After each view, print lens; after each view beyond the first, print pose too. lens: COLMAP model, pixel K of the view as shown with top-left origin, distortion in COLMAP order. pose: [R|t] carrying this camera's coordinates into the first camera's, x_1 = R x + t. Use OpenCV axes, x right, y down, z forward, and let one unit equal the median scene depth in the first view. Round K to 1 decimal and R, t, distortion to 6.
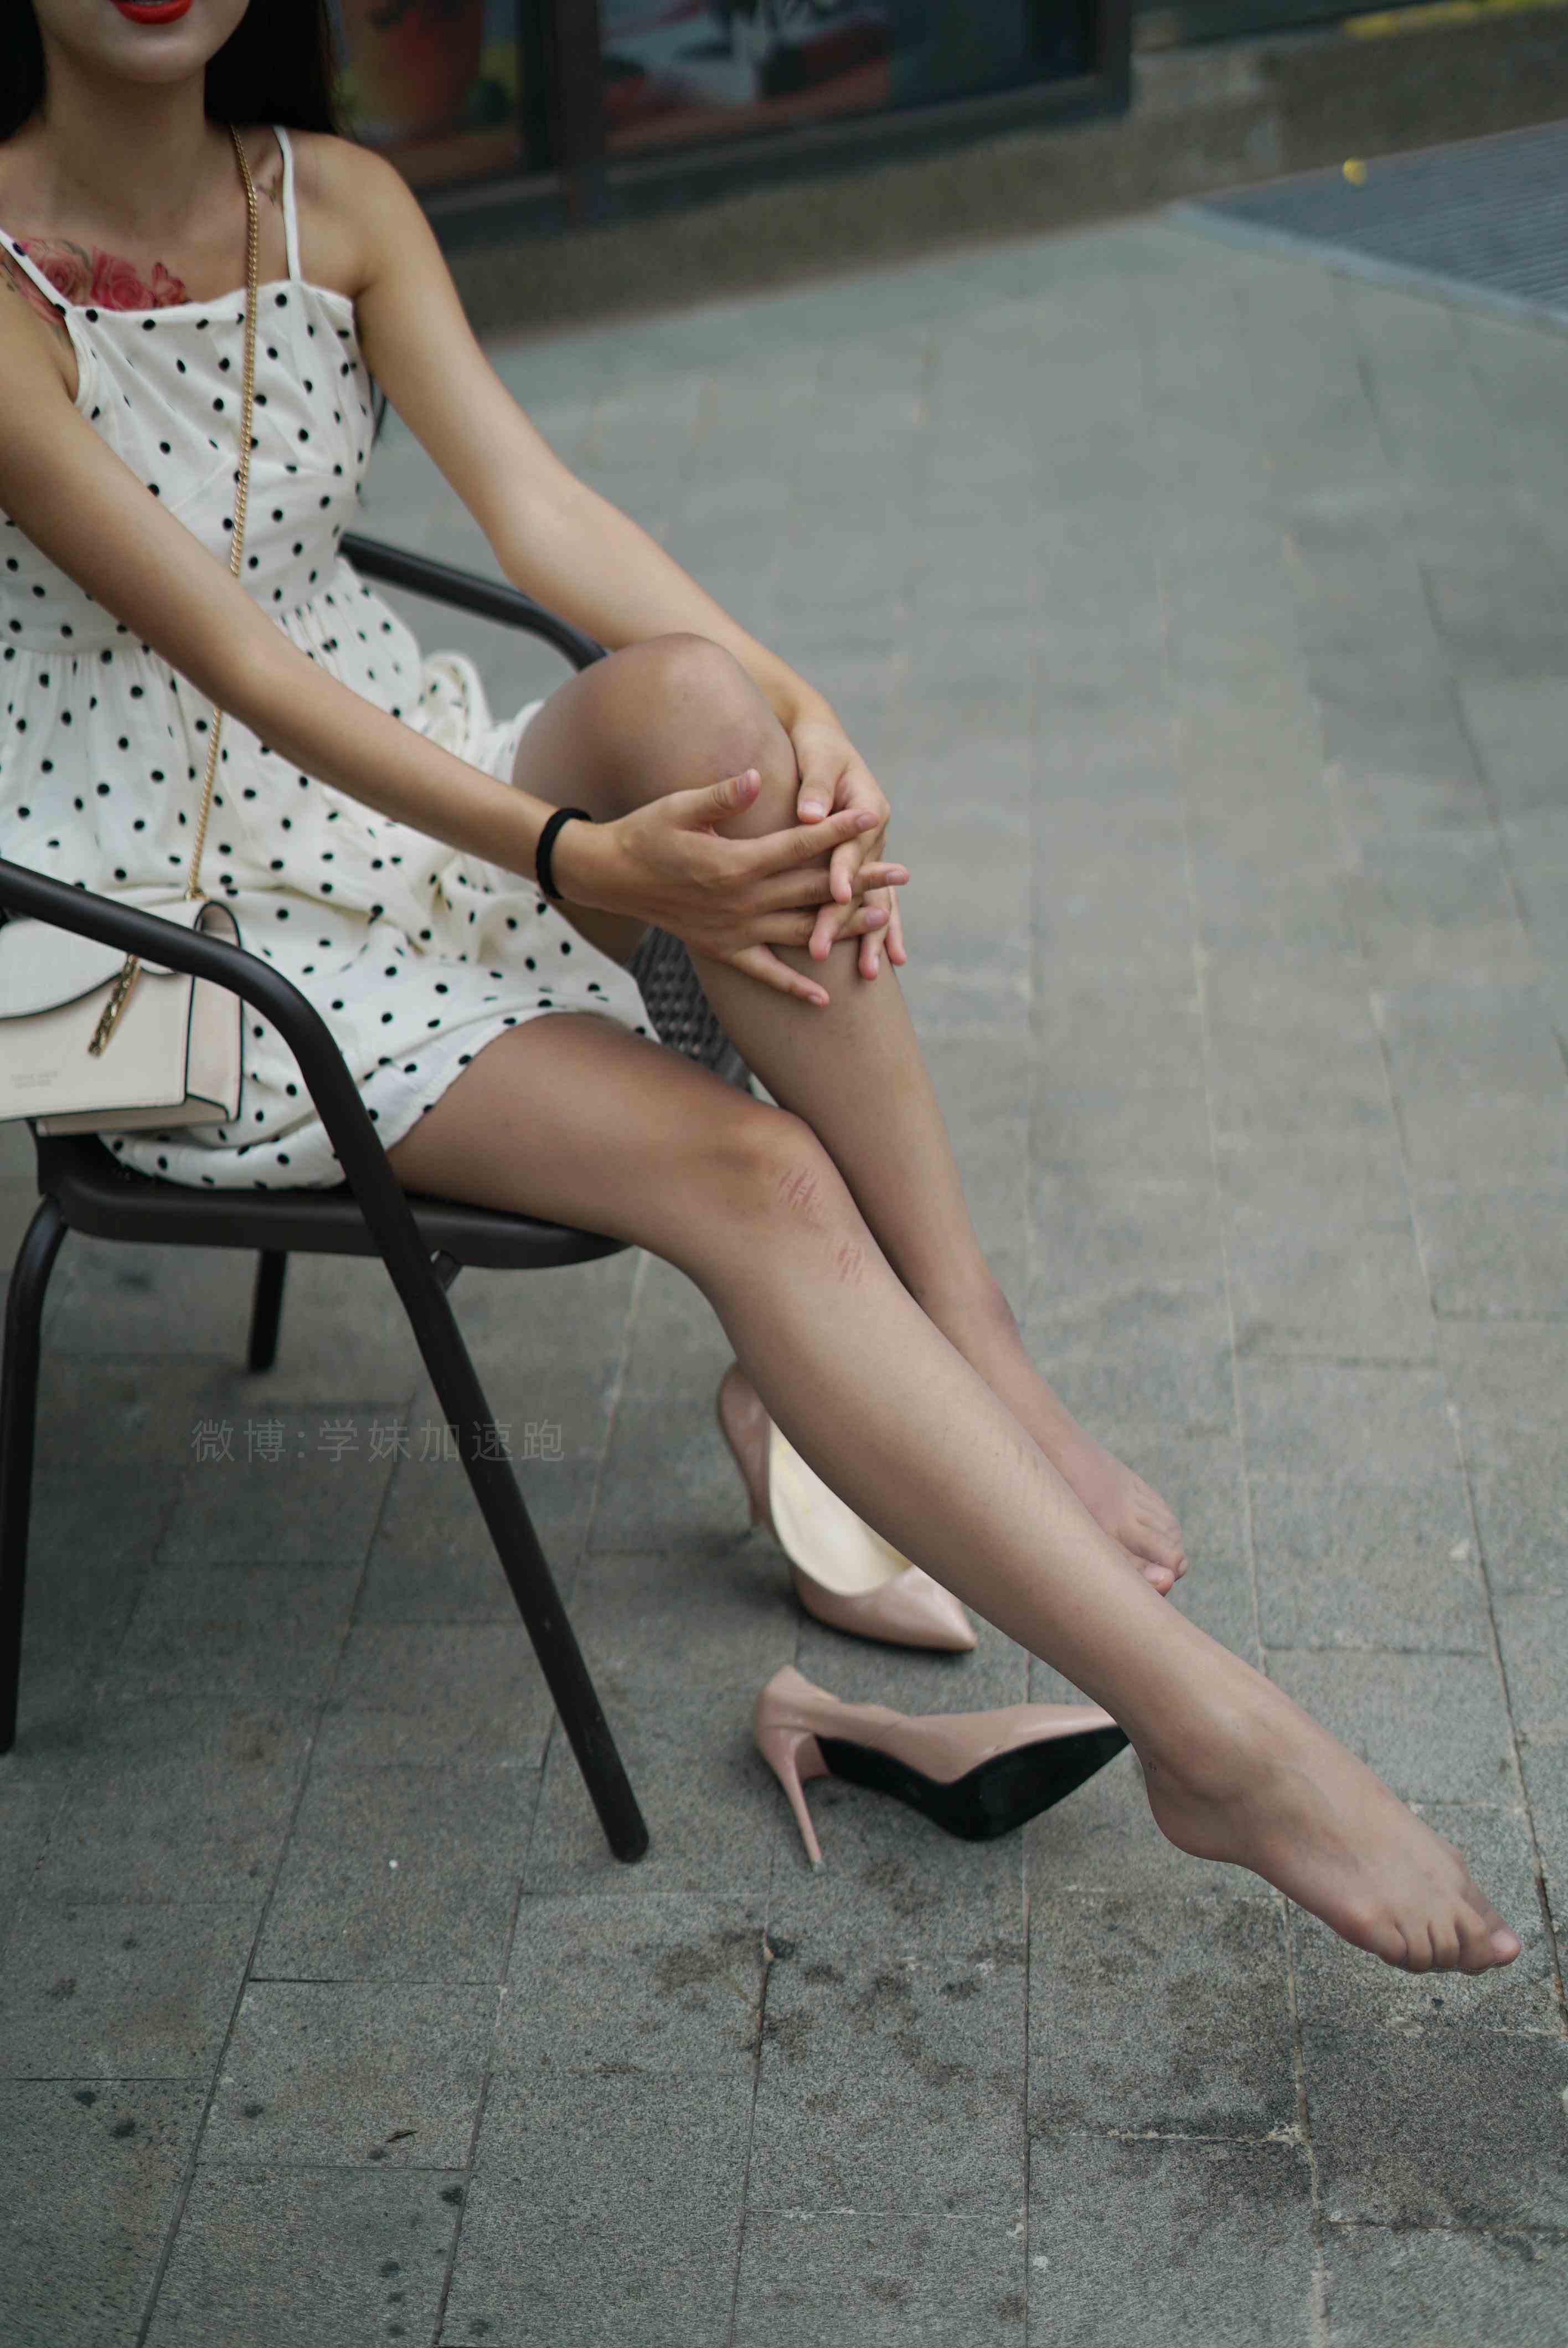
lens RADIAL K [[3055.5, 0, 784.0], [0, 3055.5, 1174.0], [0, 0, 1]] dist [-0.006108, -0.053589]
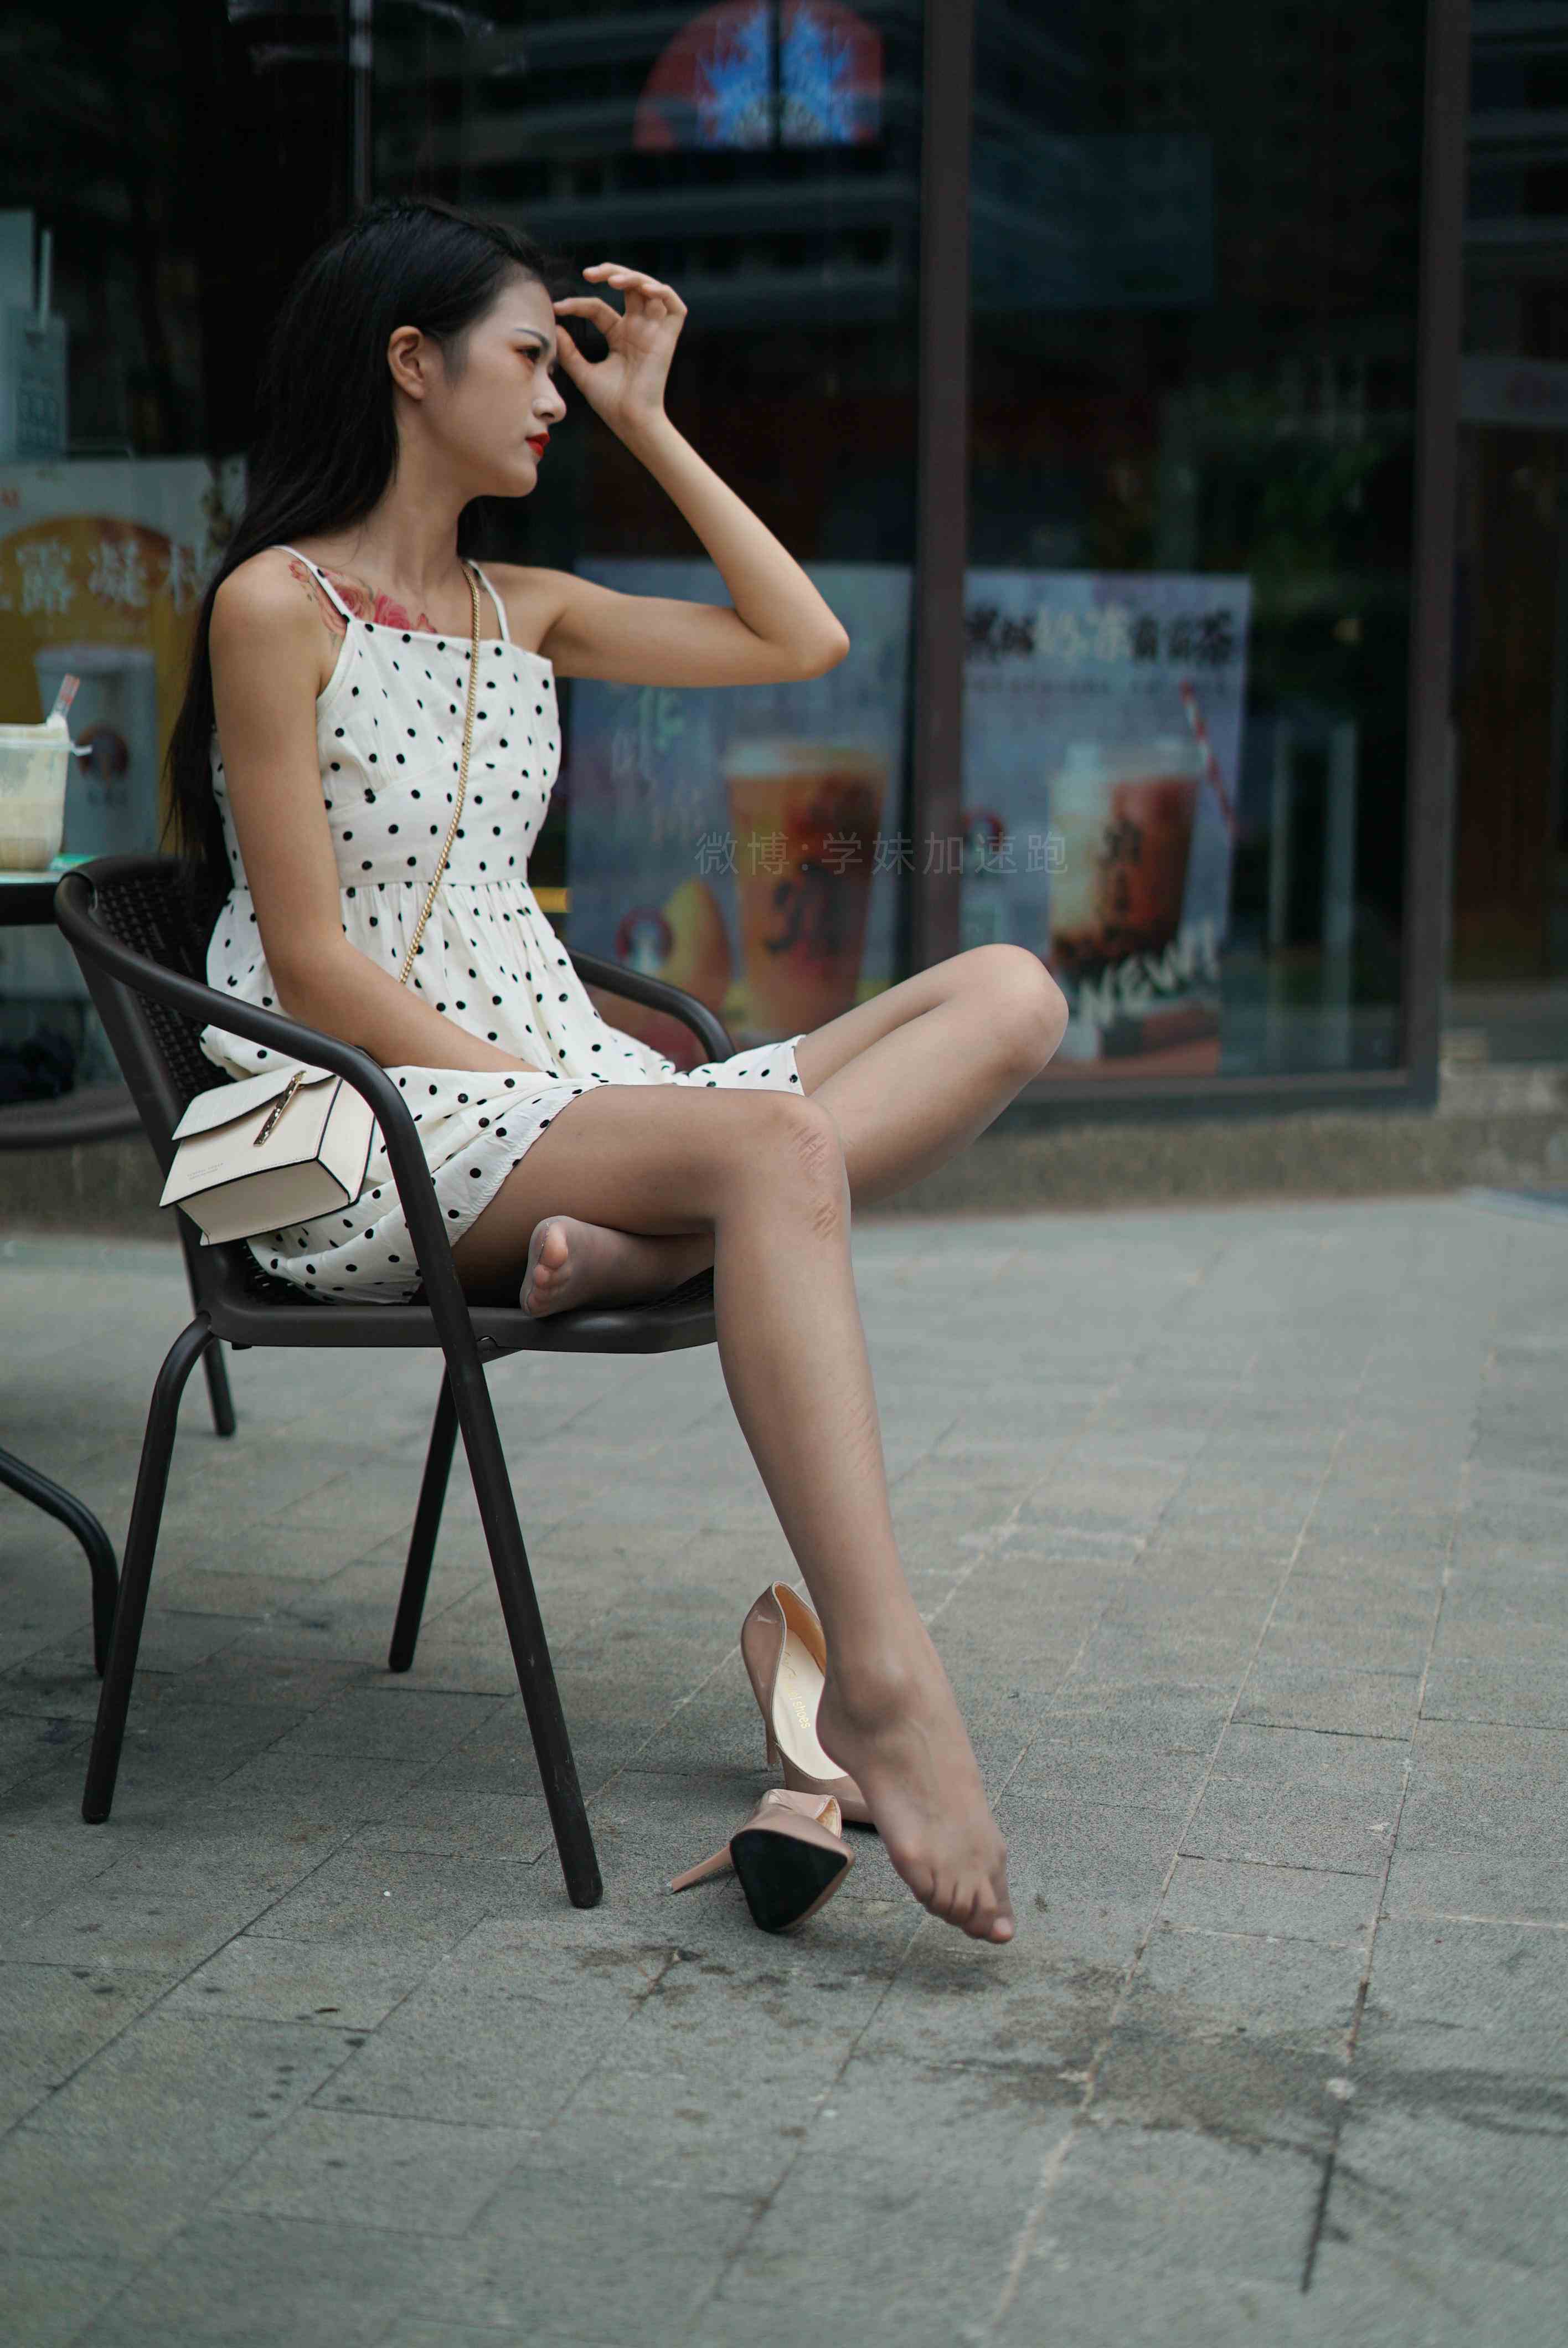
lens RADIAL K [[3055.5, 0, 784.0], [0, 3055.5, 1174.0], [0, 0, 1]] dist [-0.006108, -0.053589]
pose [[0.982710, 0.088427, -0.162669, 0.202763], [-0.144150, 0.916780, -0.372472, 0.422998], [0.116195, 0.389481, 0.913676, -0.163574]]
